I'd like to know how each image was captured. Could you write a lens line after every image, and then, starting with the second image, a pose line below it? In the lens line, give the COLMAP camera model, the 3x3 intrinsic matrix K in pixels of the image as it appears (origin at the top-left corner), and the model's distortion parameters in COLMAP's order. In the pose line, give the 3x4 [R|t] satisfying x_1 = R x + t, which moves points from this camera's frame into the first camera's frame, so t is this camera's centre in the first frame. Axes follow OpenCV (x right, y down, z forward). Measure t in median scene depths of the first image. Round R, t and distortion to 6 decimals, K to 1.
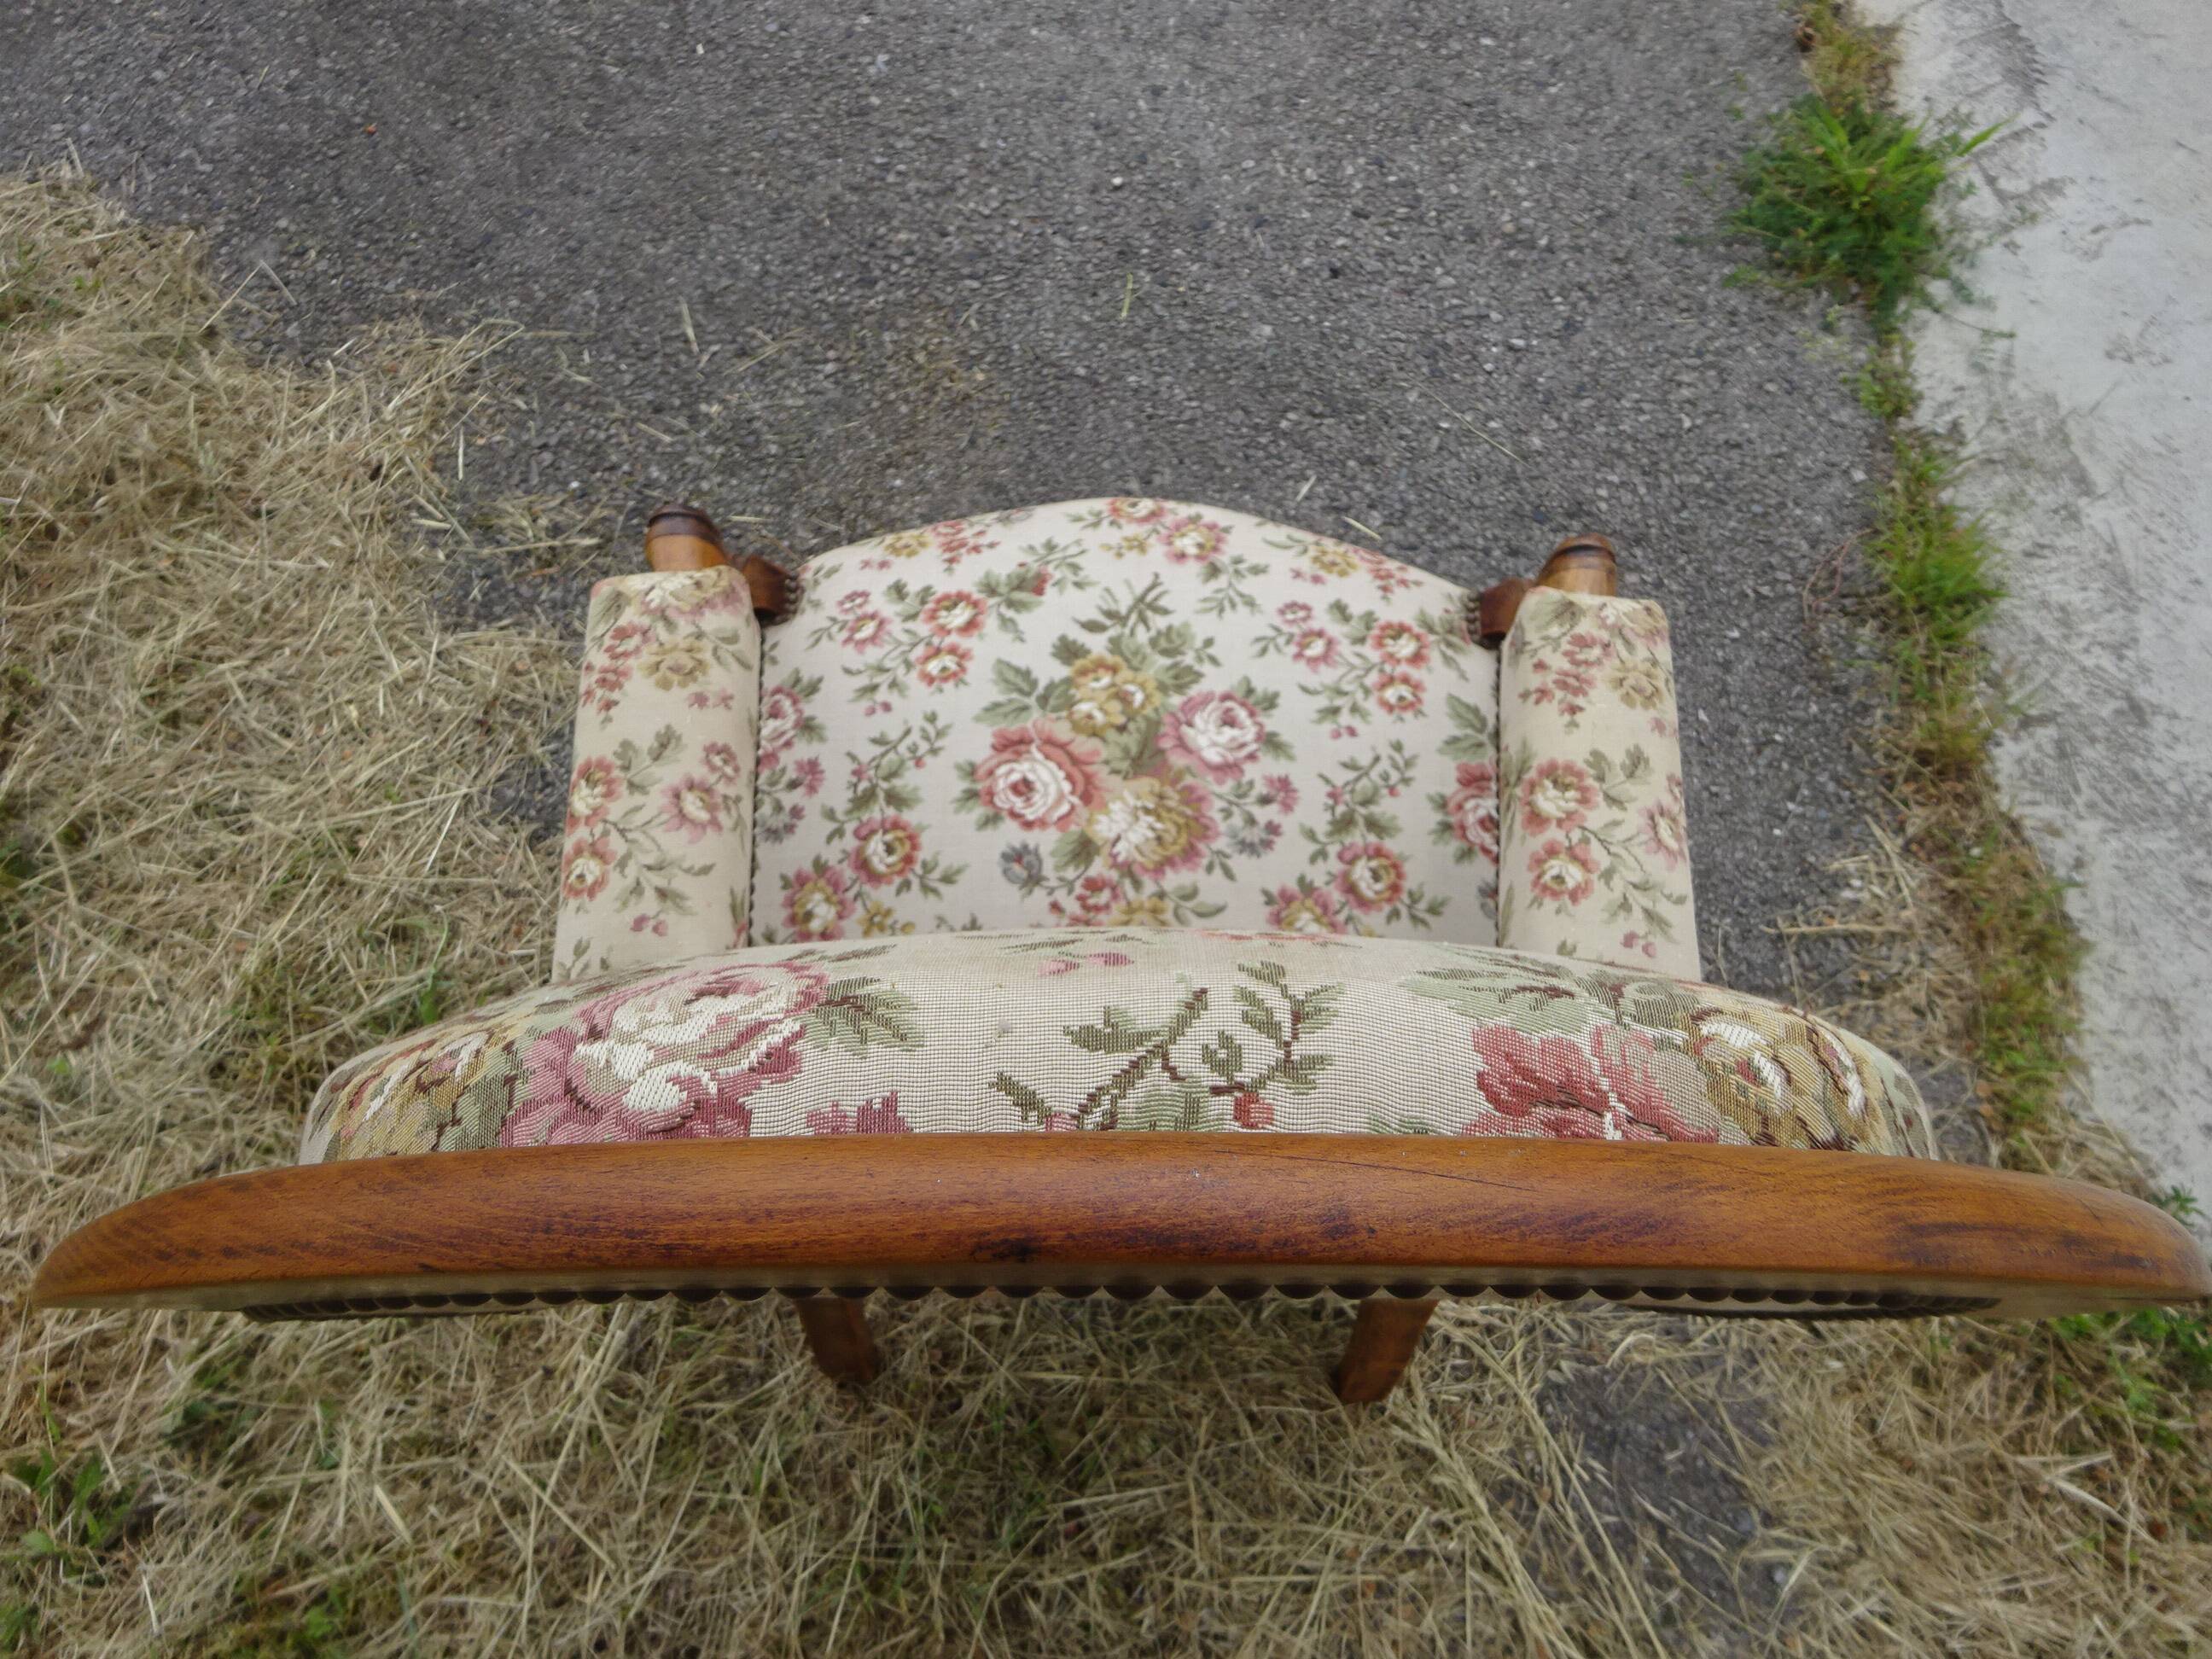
lens RADIAL K [[1662.0, 0, 1102.6], [0, 1662.0, 830.4], [0, 0, 1]] dist [-0.056757, 0.048363]
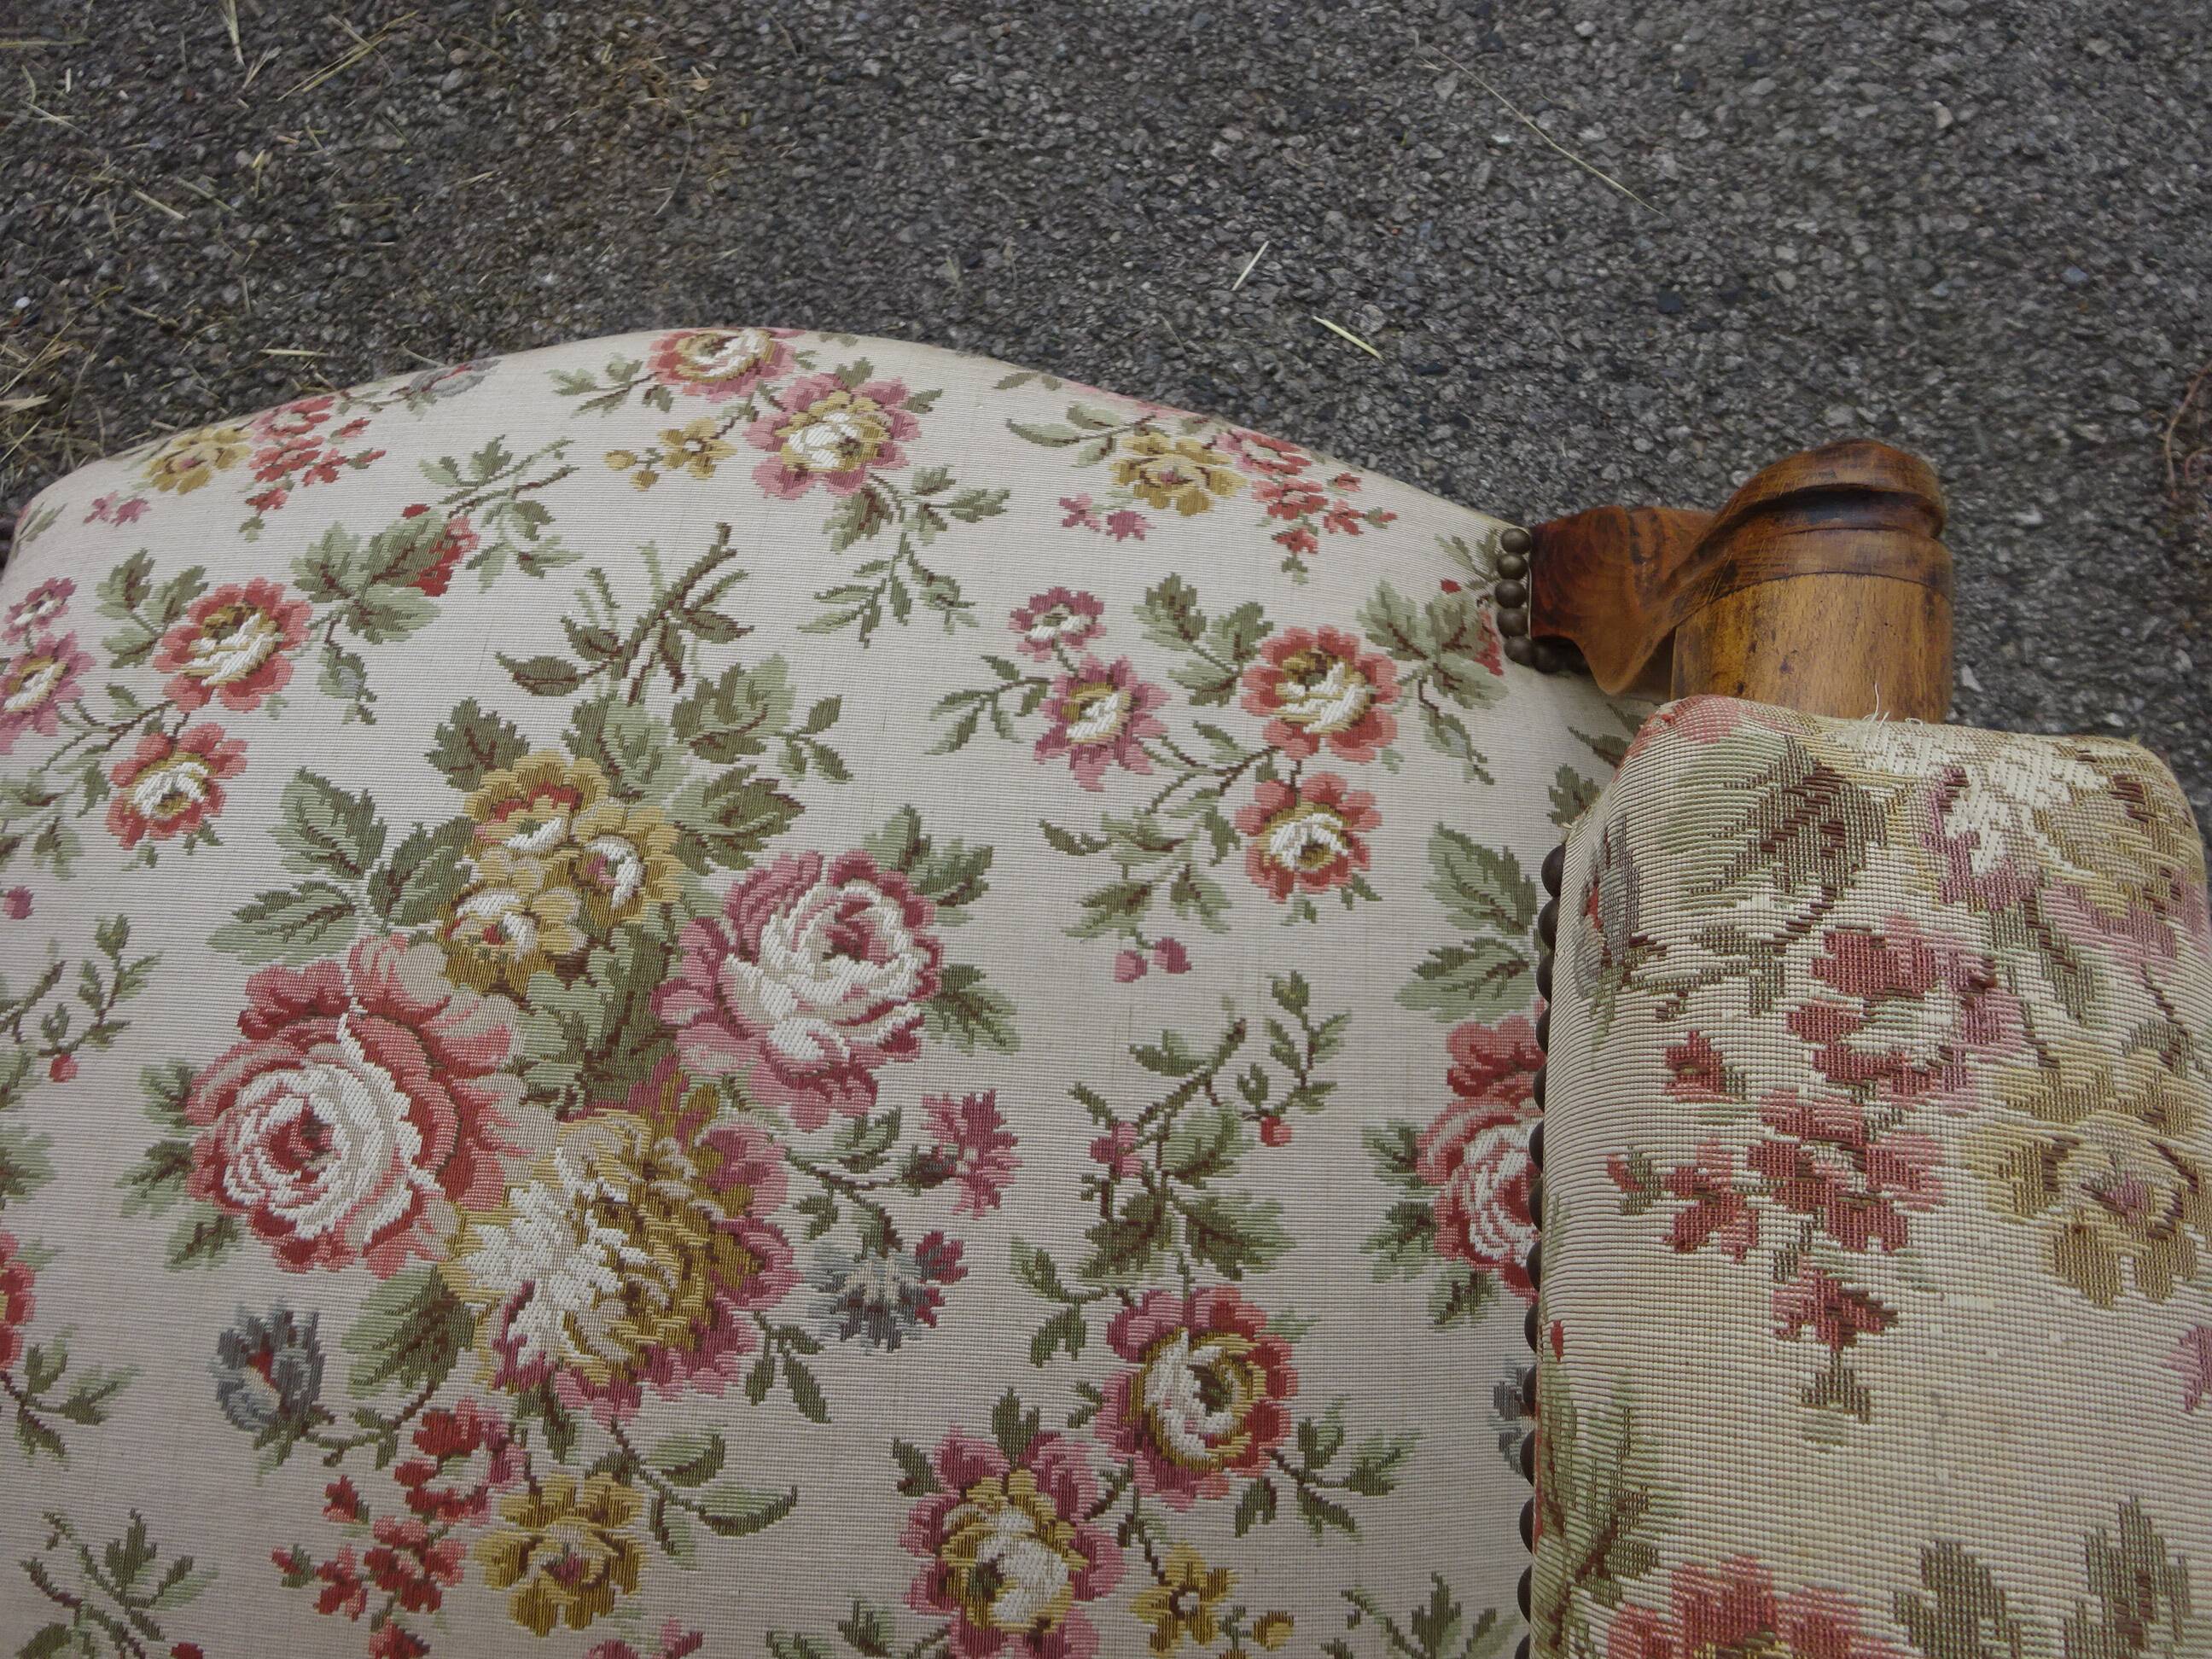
lens RADIAL K [[1627.0, 0, 1115.3], [0, 1627.0, 828.3], [0, 0, 1]] dist [0.005814, -0.034974]
pose [[0.998254, -0.014178, -0.057336, 0.156165], [0.022118, 0.989859, 0.140320, -0.140117], [0.054765, -0.141344, 0.988445, 0.619290]]
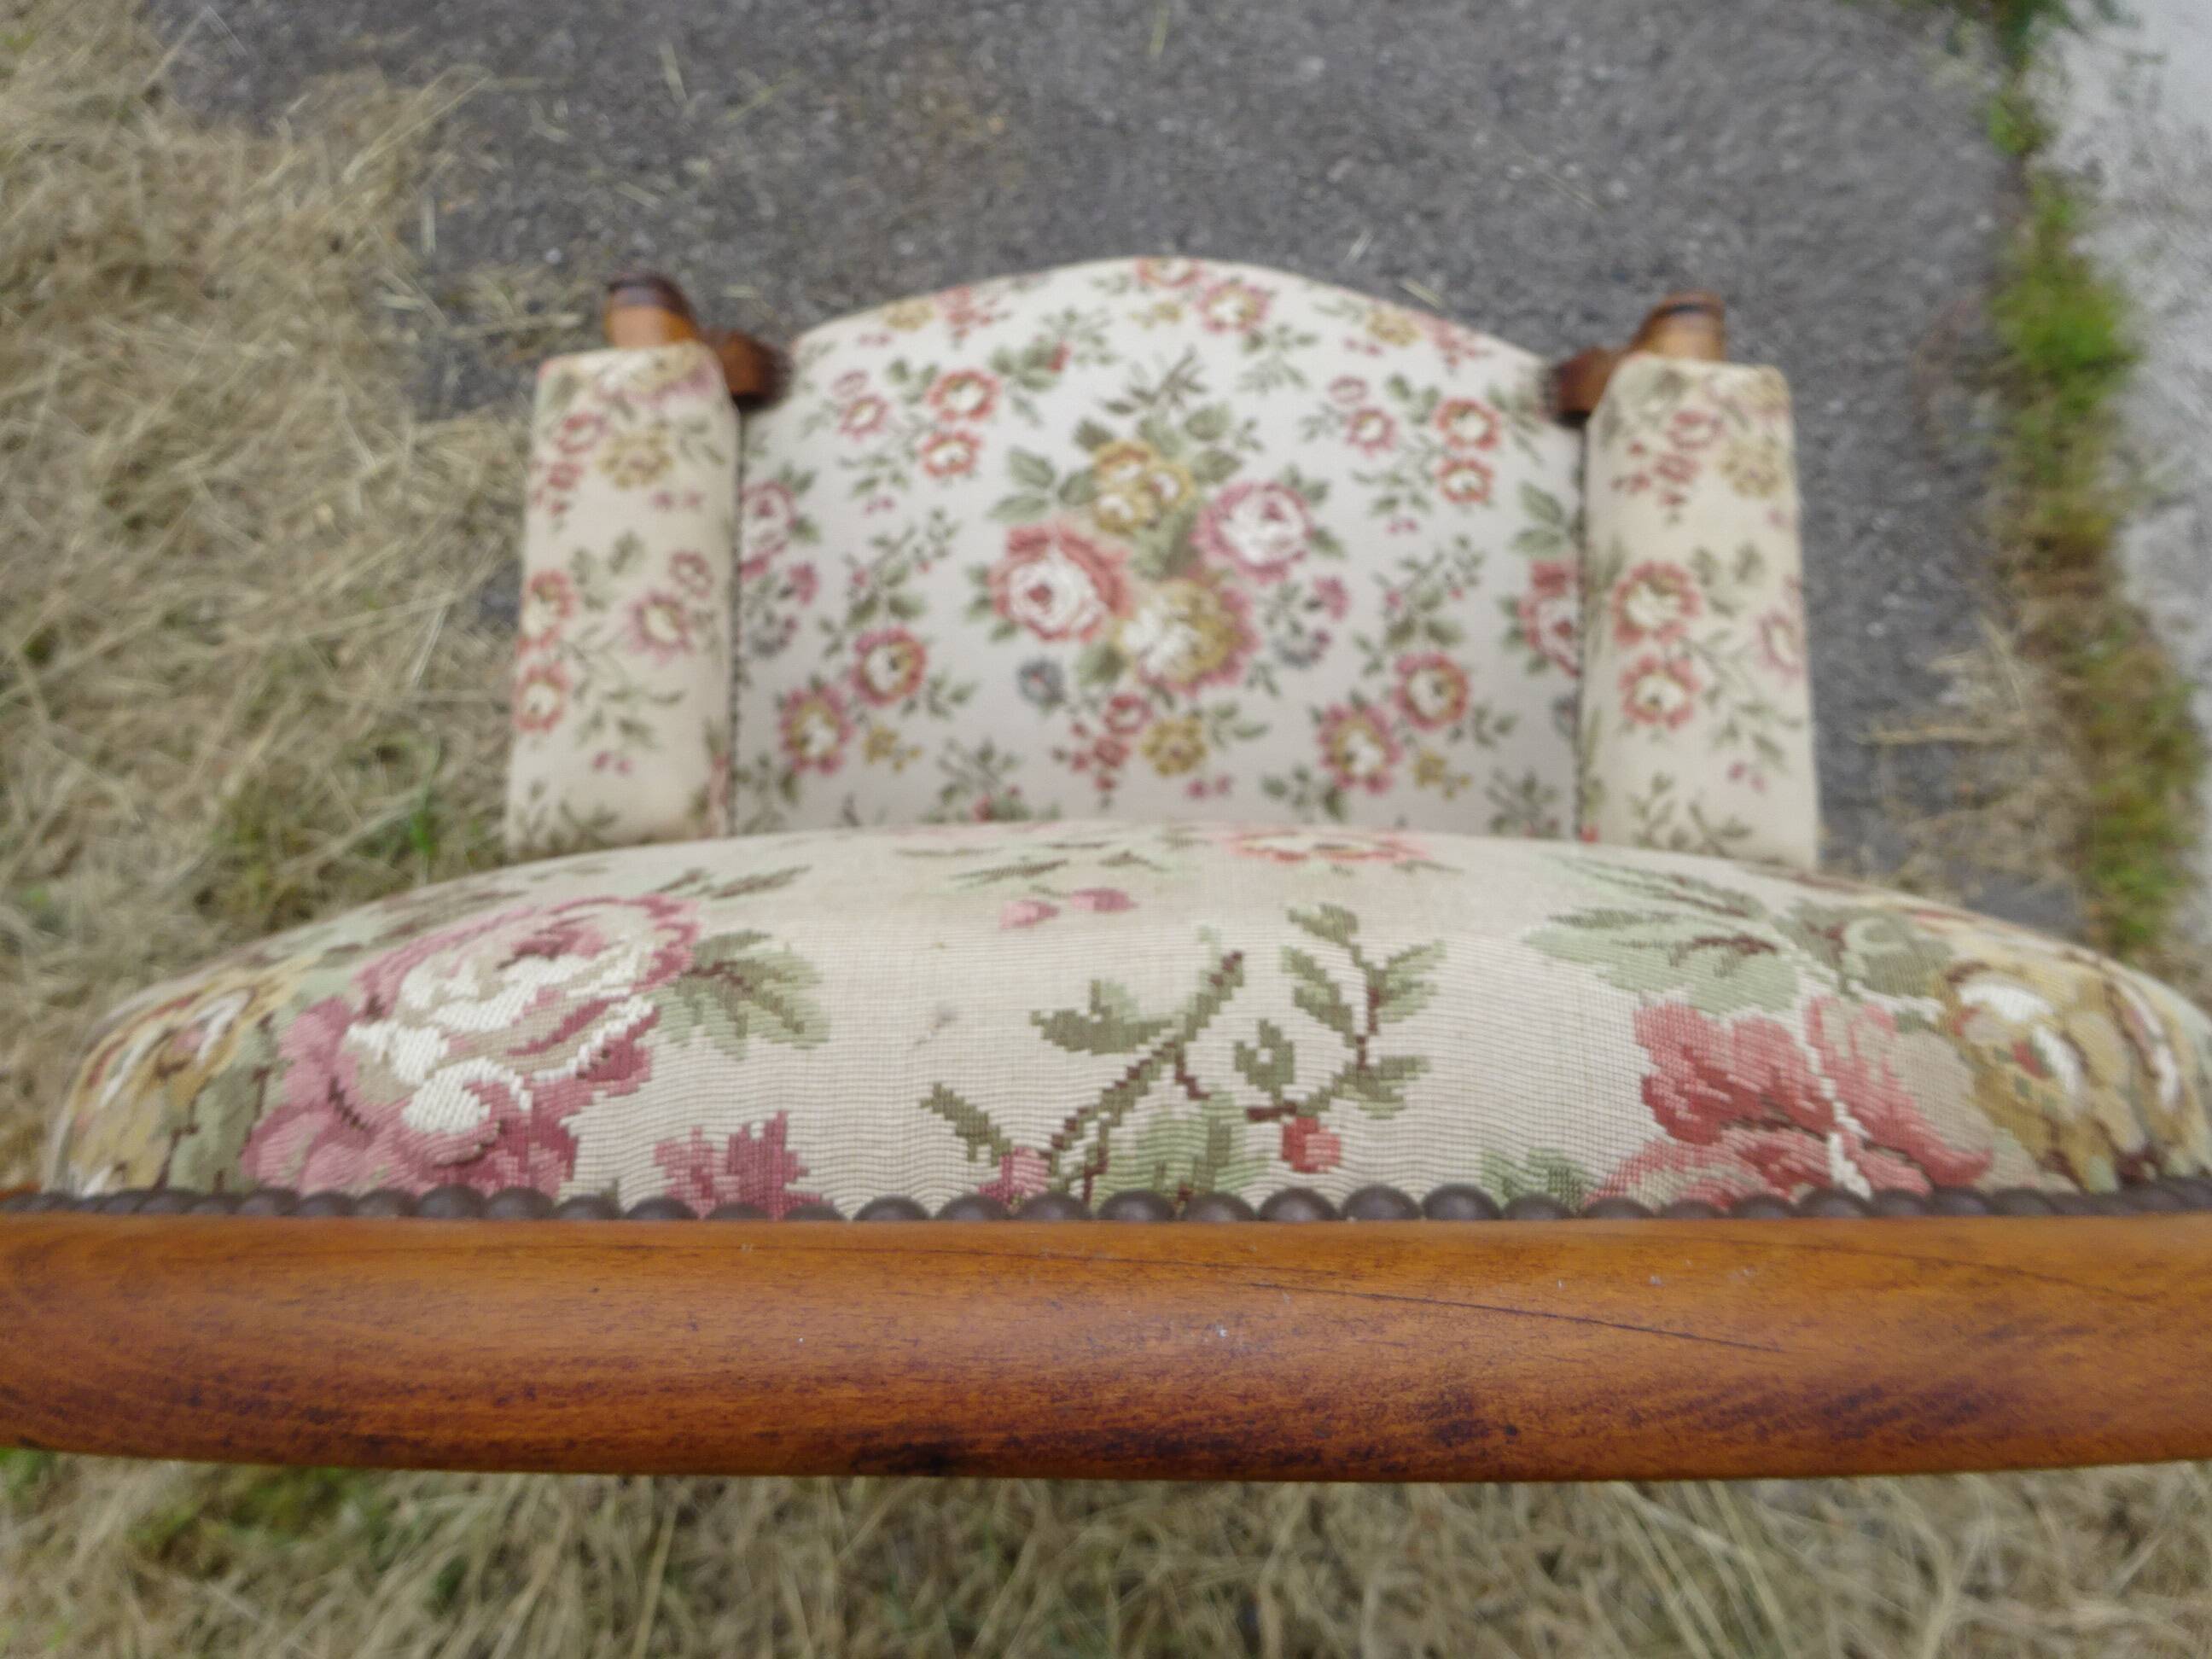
lens RADIAL K [[1656.0, 0, 1104.7], [0, 1656.0, 835.1], [0, 0, 1]] dist [-0.020310, 0.005679]
pose [[0.999670, -0.006780, -0.024777, 0.006940], [0.009950, 0.991443, 0.130160, -0.012129], [0.023682, -0.130364, 0.991183, 0.097670]]
